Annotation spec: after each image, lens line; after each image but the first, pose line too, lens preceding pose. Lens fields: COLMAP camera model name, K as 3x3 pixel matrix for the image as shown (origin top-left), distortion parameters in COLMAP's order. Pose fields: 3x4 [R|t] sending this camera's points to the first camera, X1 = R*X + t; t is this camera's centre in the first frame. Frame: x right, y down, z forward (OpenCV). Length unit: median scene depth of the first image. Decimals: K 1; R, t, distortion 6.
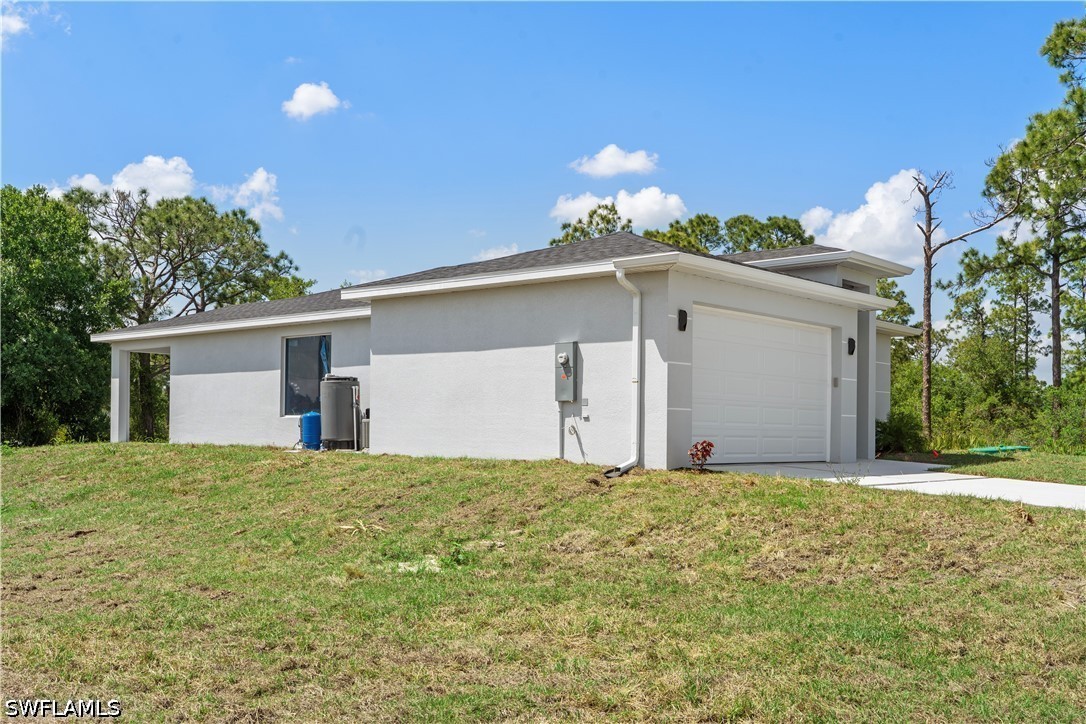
lens RADIAL K [[1064.6, 0, 542.9], [0, 1064.6, 363.7], [0, 0, 1]] dist [0.017010, 0.000000]
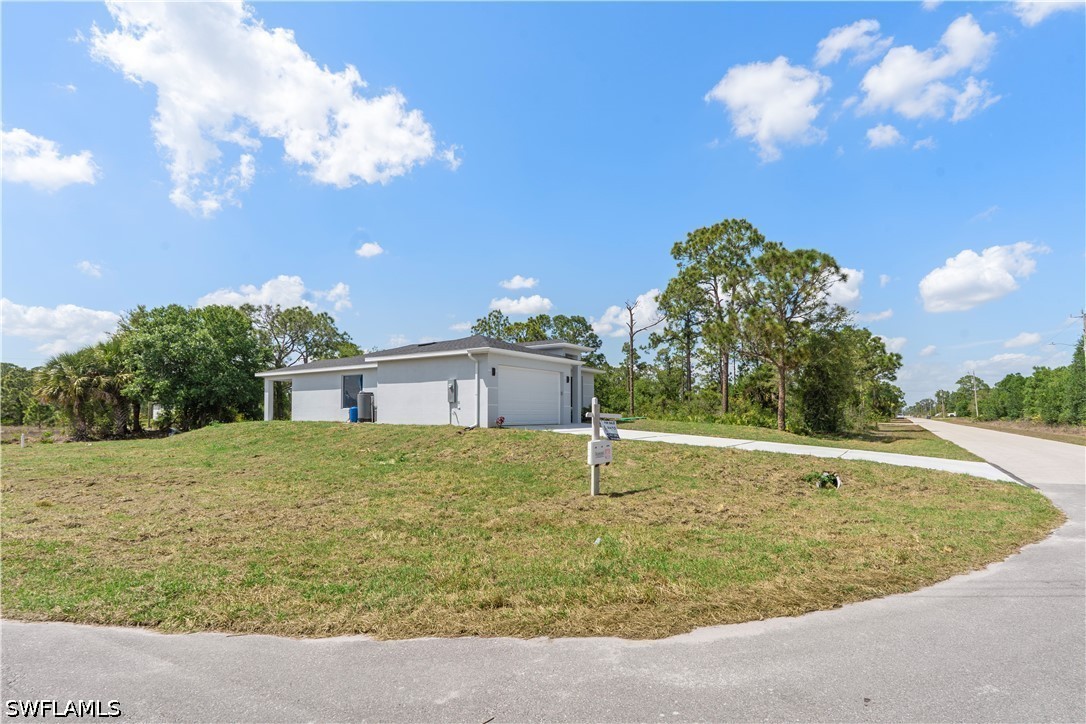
lens RADIAL K [[532.2, 0, 544.9], [0, 532.2, 377.7], [0, 0, 1]] dist [-0.001532, -0.000049]
pose [[0.993720, -0.004570, 0.111801, 0.058622], [0.004871, 0.999985, -0.002413, -0.011605], [-0.111788, 0.002943, 0.993728, -0.182811]]
